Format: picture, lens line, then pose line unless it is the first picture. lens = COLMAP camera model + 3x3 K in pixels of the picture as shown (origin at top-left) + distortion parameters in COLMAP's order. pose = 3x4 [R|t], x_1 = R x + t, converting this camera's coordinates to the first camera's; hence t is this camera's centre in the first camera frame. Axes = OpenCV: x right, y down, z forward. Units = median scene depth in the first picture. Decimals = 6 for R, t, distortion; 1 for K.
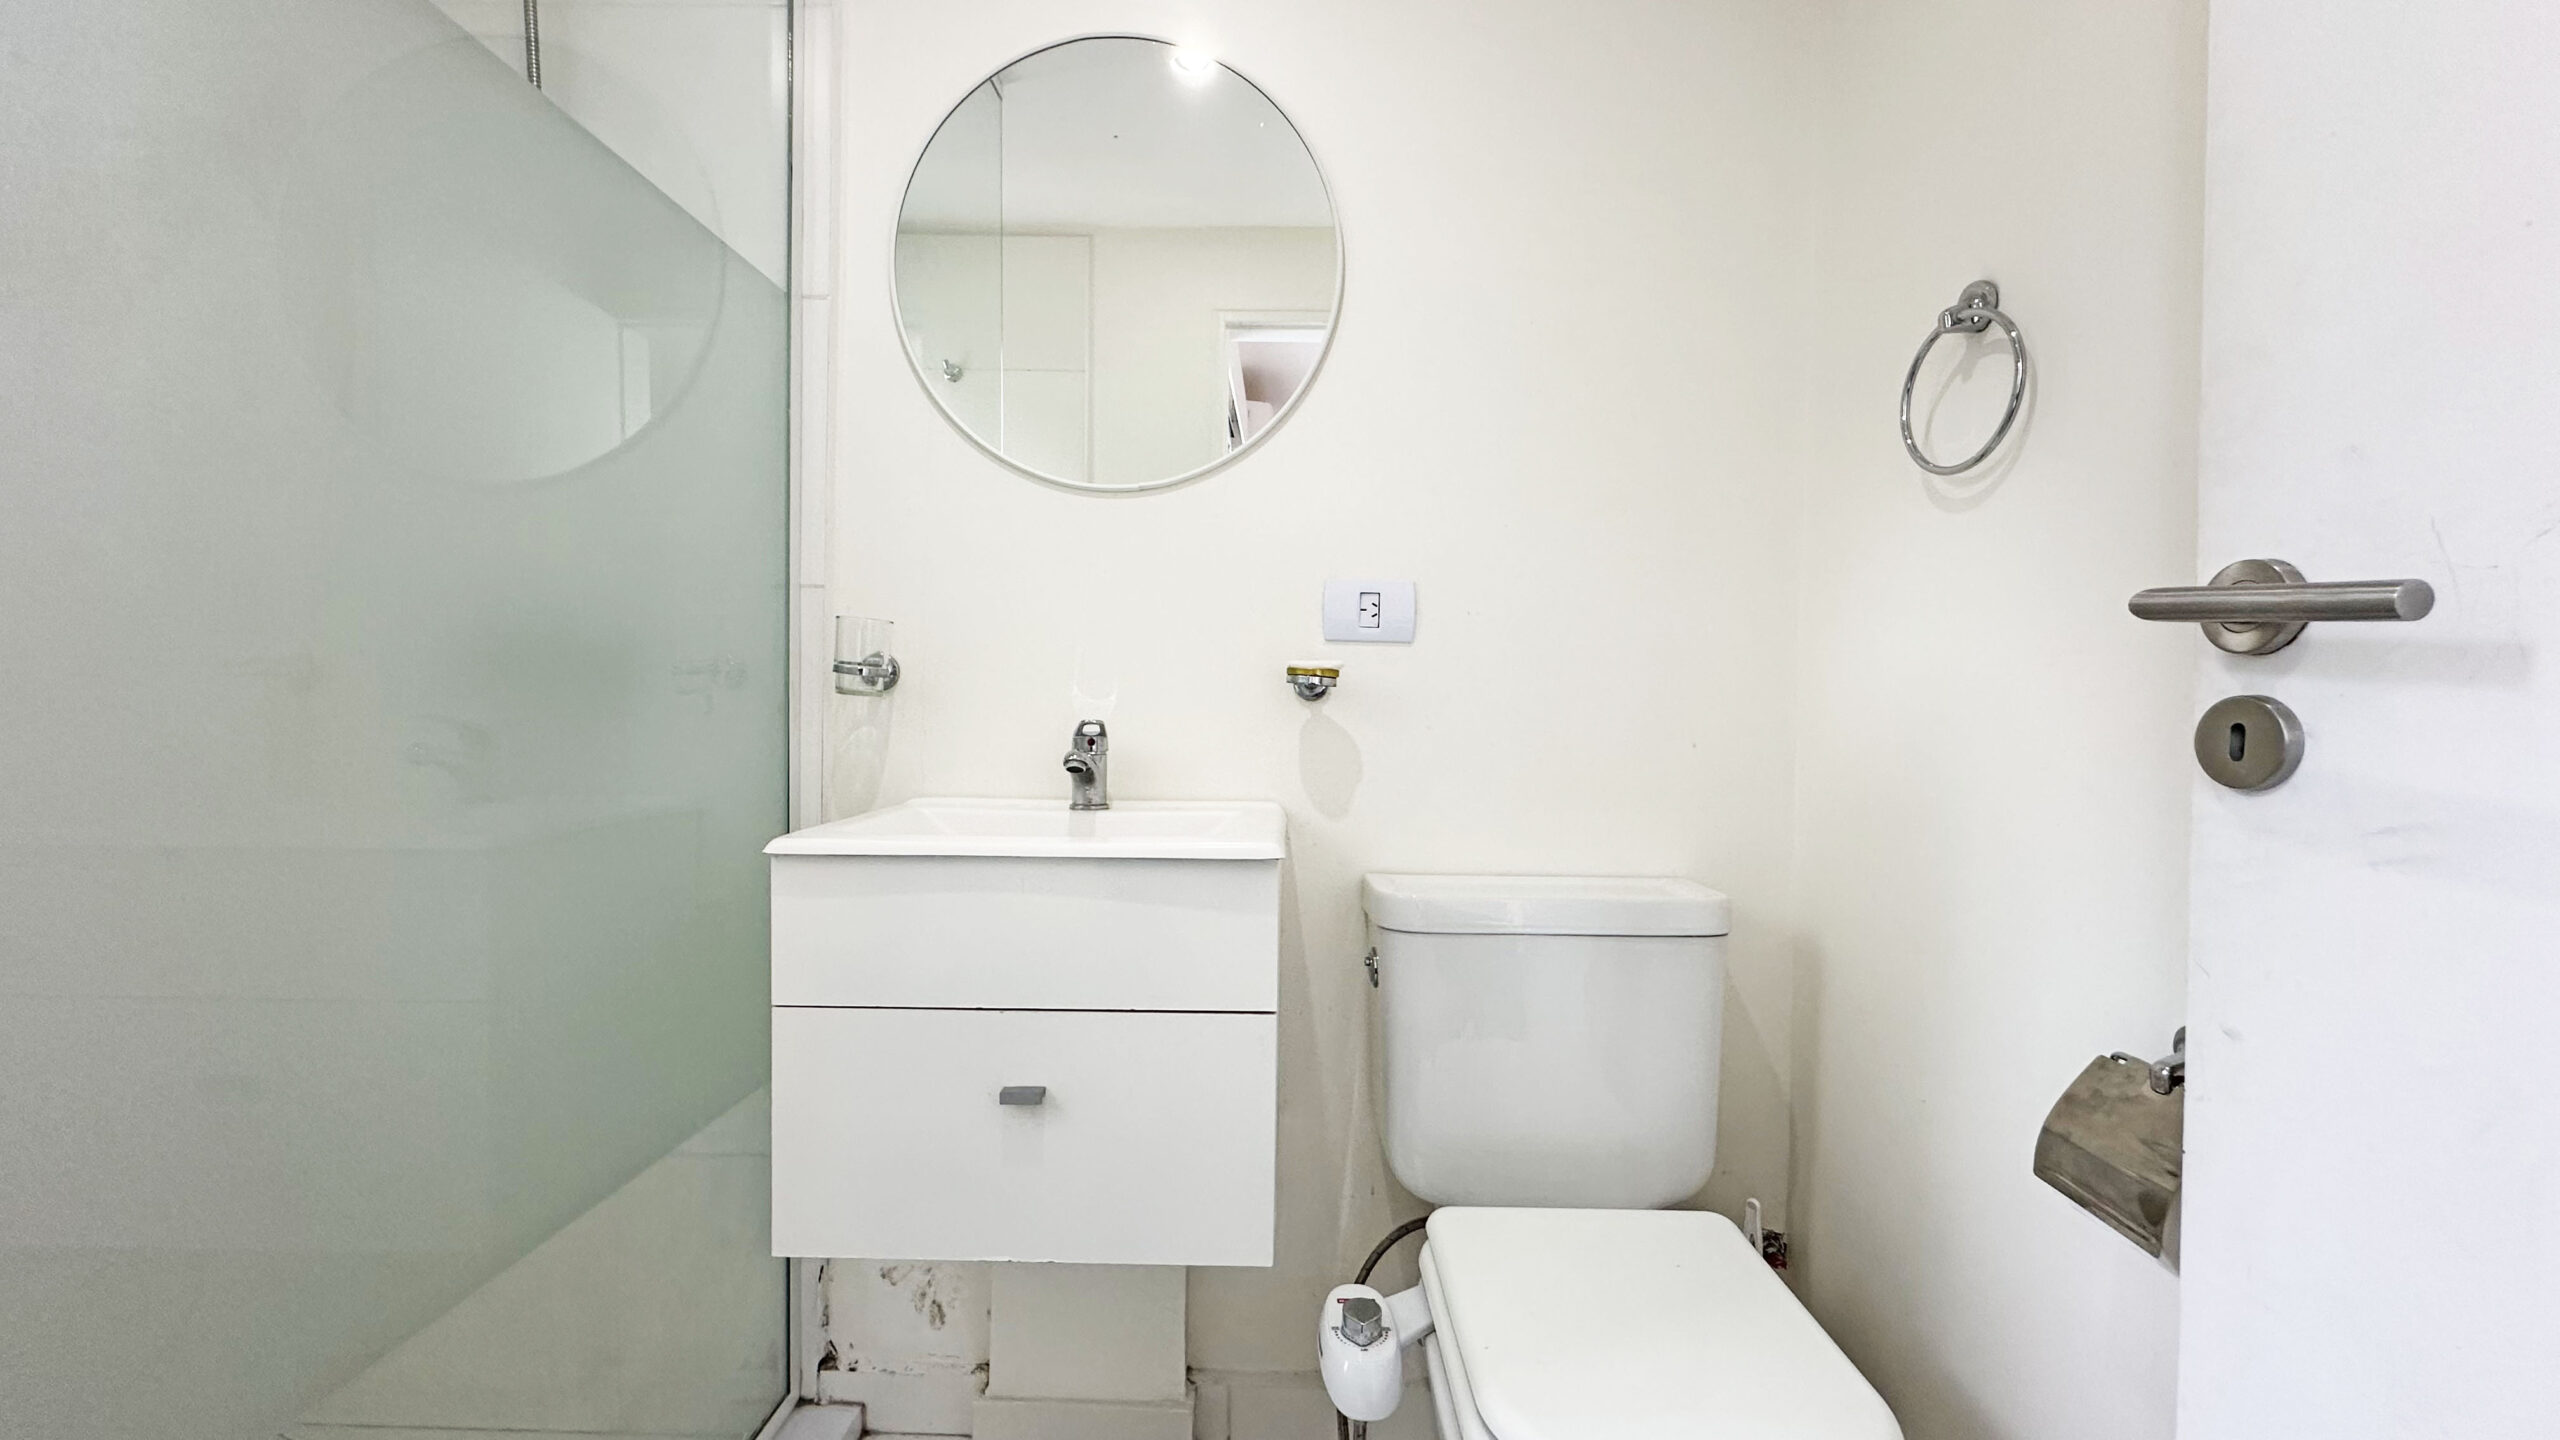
lens RADIAL K [[1018.1, 0, 1280.0], [0, 1018.1, 720.0], [0, 0, 1]] dist [-0.004559, -0.000156]
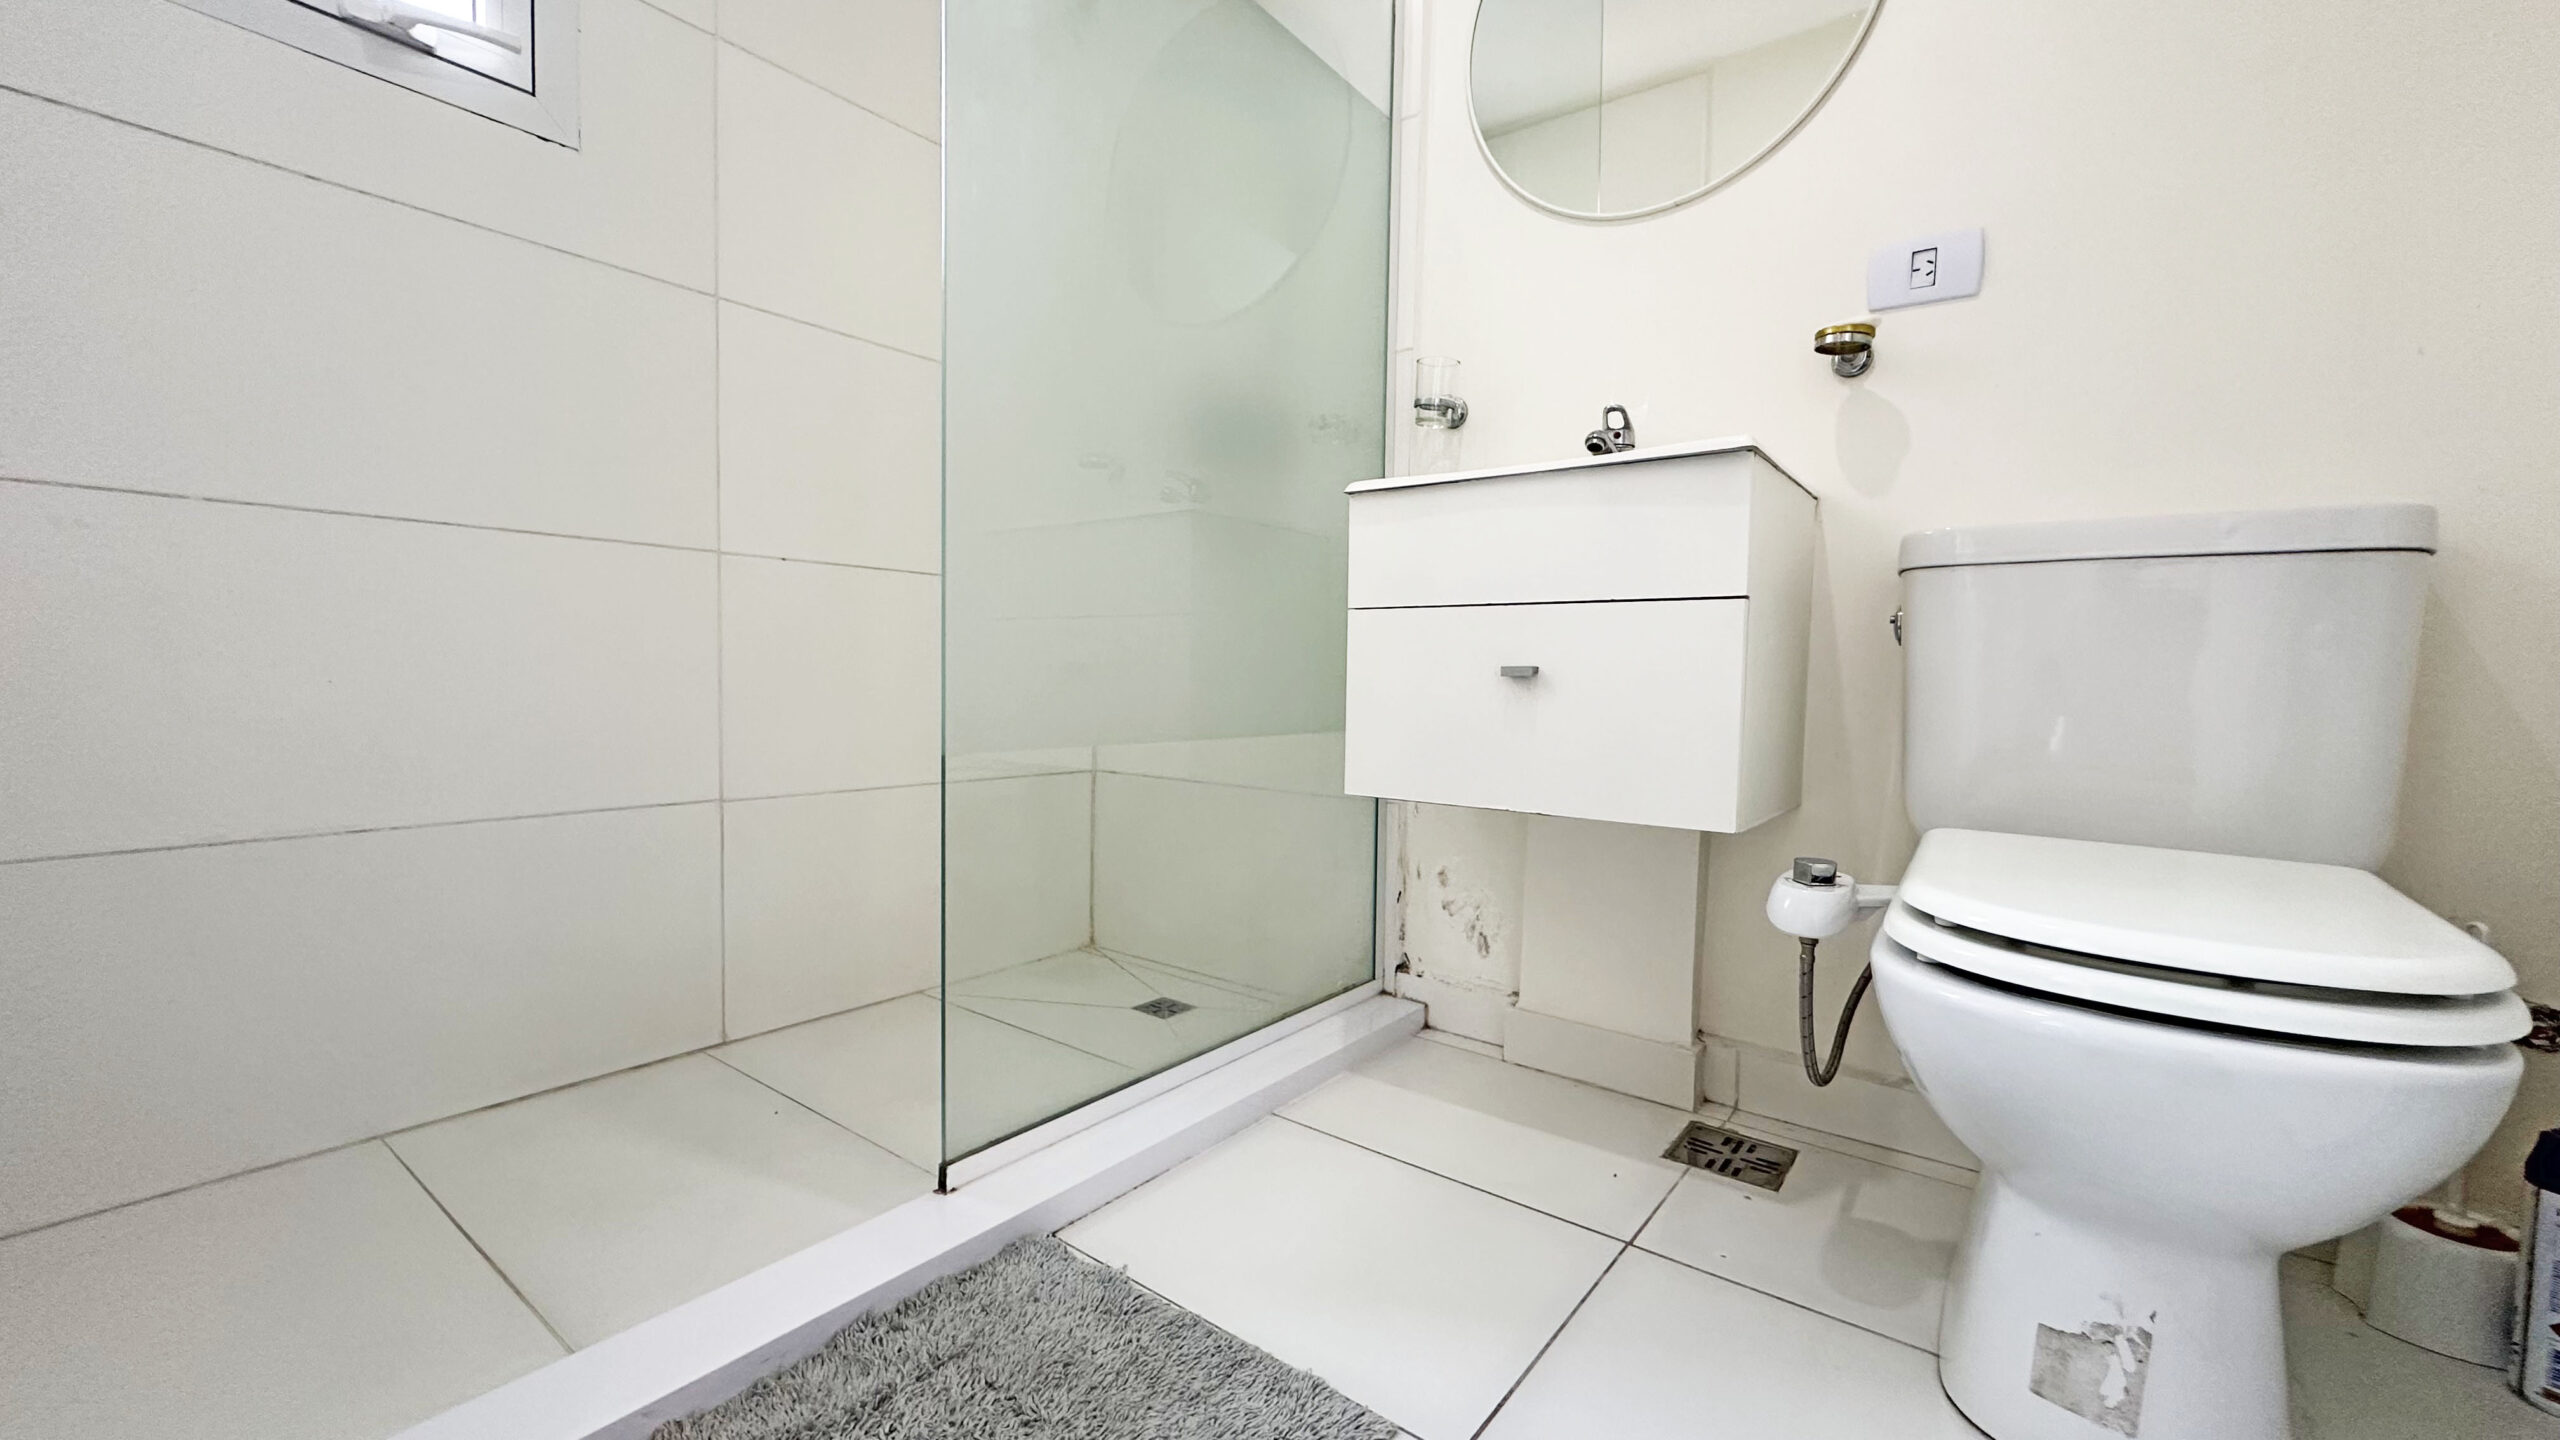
lens RADIAL K [[1018.1, 0, 1280.0], [0, 1018.1, 720.0], [0, 0, 1]] dist [-0.004559, -0.000156]
pose [[0.802685, 0.030443, -0.595625, 0.182477], [-0.020288, 0.999512, 0.023745, 0.299347], [0.596057, -0.006976, 0.802911, -0.112521]]
